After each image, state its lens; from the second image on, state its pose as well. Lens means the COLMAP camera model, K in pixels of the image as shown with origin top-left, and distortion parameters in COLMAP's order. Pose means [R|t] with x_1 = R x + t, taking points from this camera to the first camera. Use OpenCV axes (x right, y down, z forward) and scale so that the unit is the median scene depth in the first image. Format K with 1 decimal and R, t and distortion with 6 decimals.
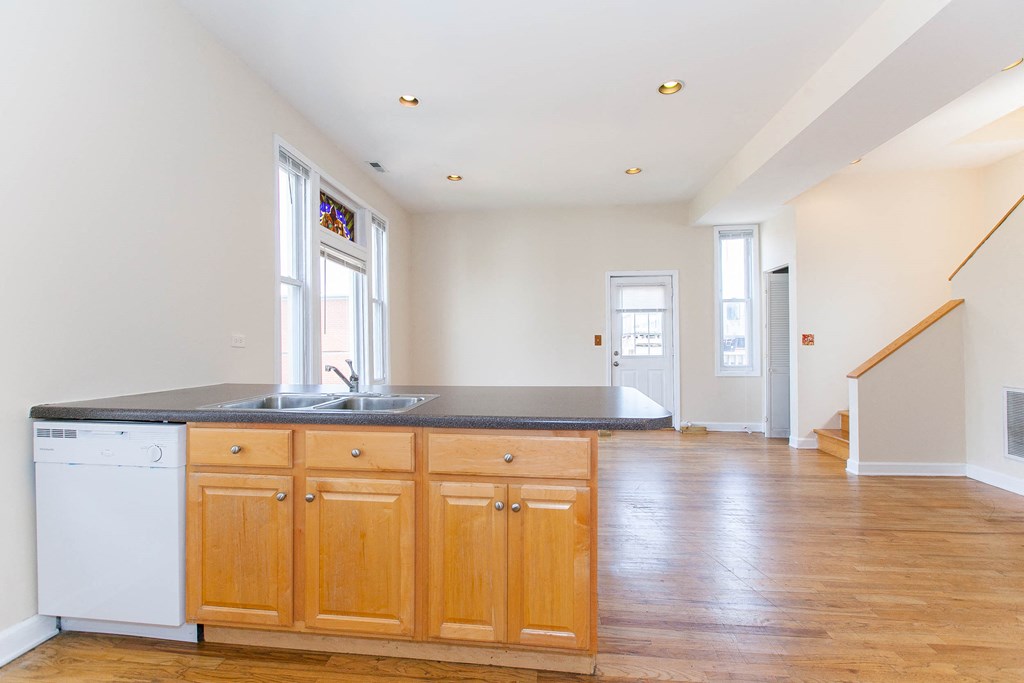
lens RADIAL K [[455.0, 0, 508.3], [0, 455.0, 342.4], [0, 0, 1]] dist [0.000093, -0.000325]
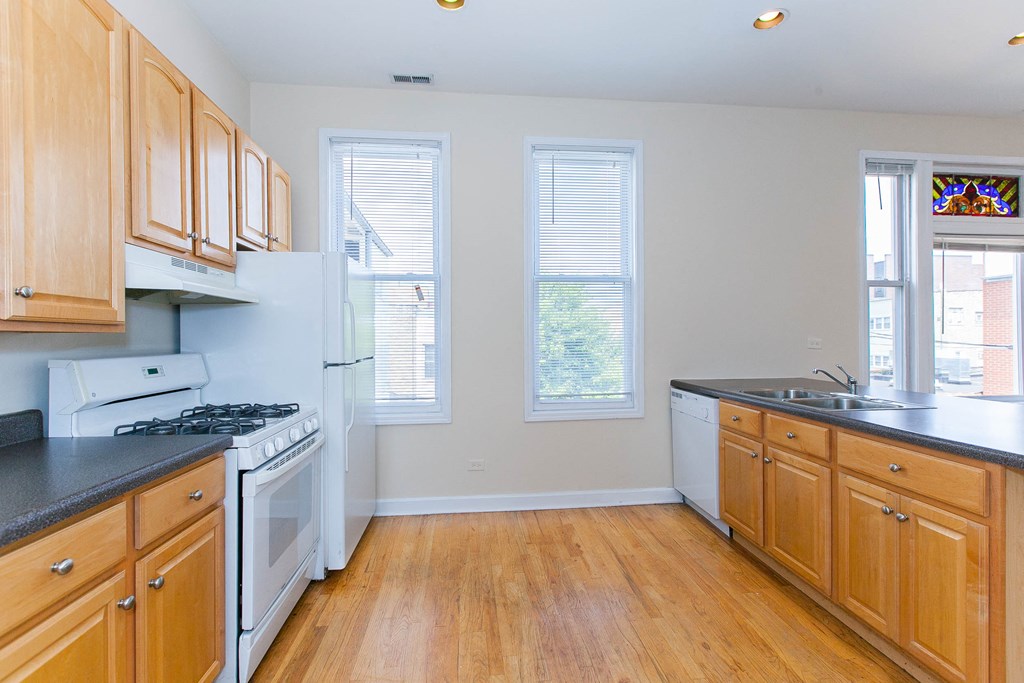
lens RADIAL K [[455.0, 0, 508.3], [0, 455.0, 342.4], [0, 0, 1]] dist [0.000093, -0.000325]
pose [[0.202090, 0.010293, -0.979313, 0.293253], [0.010046, 0.999870, 0.012582, -0.020231], [0.979315, -0.012381, 0.201960, -0.028578]]
